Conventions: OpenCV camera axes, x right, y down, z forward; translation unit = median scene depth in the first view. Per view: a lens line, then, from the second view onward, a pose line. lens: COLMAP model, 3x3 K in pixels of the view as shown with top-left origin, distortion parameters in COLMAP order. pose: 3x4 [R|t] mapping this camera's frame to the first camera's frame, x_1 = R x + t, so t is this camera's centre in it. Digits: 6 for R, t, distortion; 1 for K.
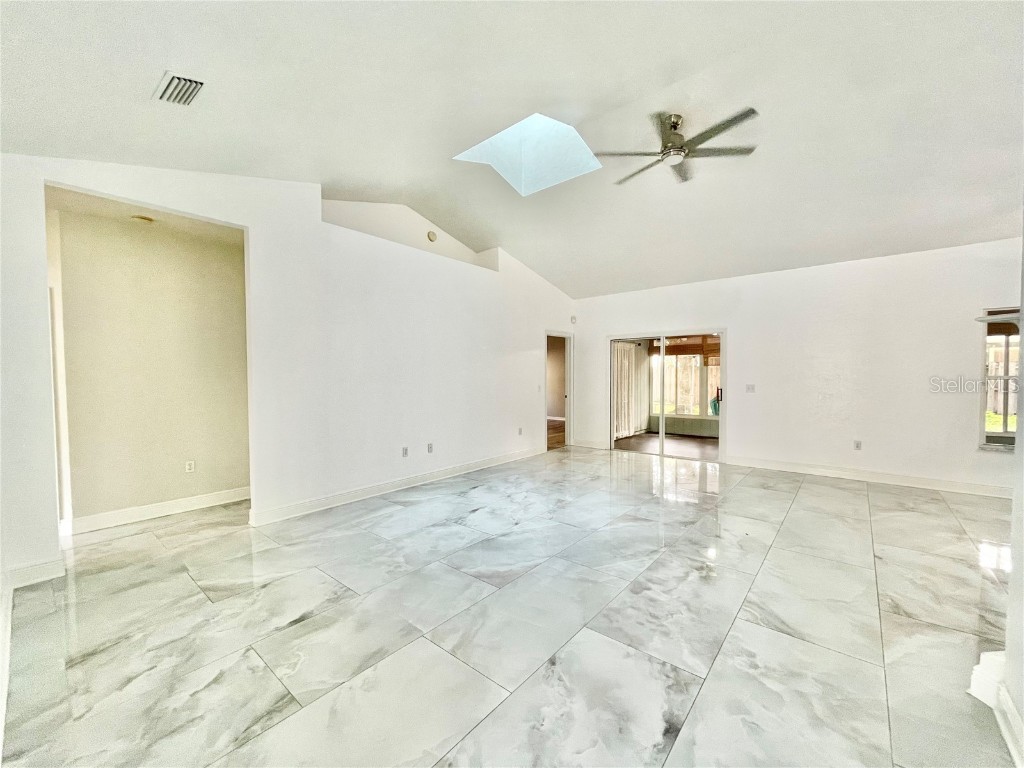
lens RADIAL K [[409.8, 0, 512.2], [0, 409.8, 386.5], [0, 0, 1]] dist [0.006641, -0.001122]
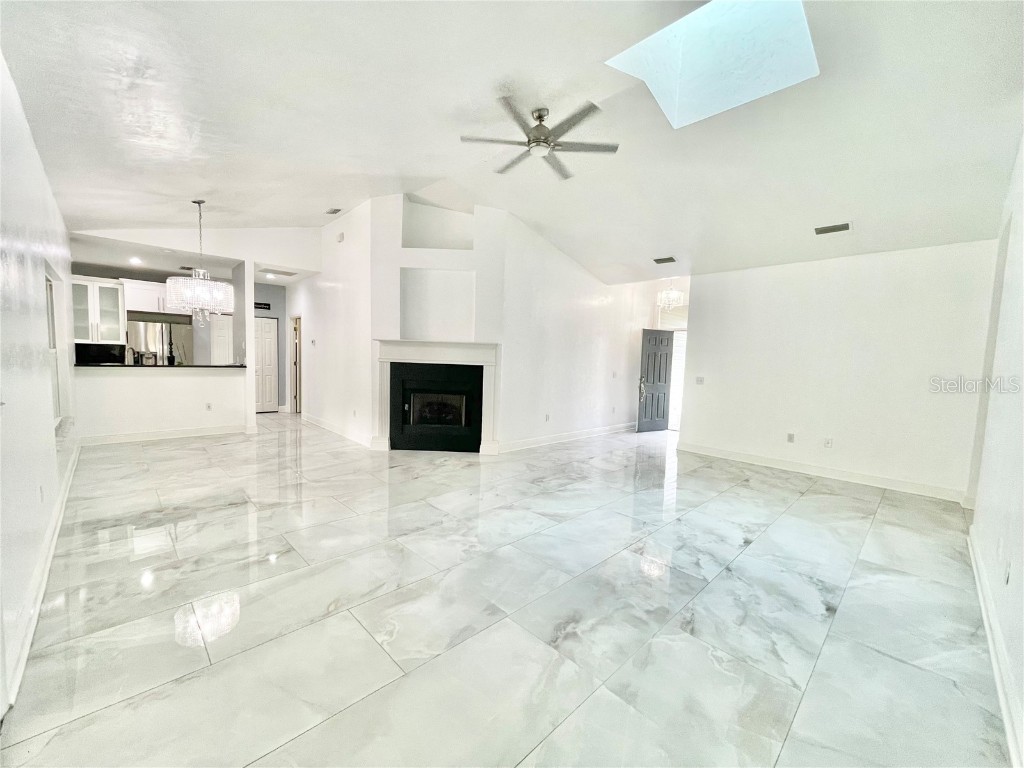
lens RADIAL K [[409.8, 0, 511.6], [0, 409.8, 386.5], [0, 0, 1]] dist [0.006641, -0.001122]
pose [[-0.994959, -0.034281, 0.094241, 0.338161], [-0.024606, 0.994482, 0.101979, -0.075283], [-0.097217, 0.099146, -0.990313, 2.049738]]
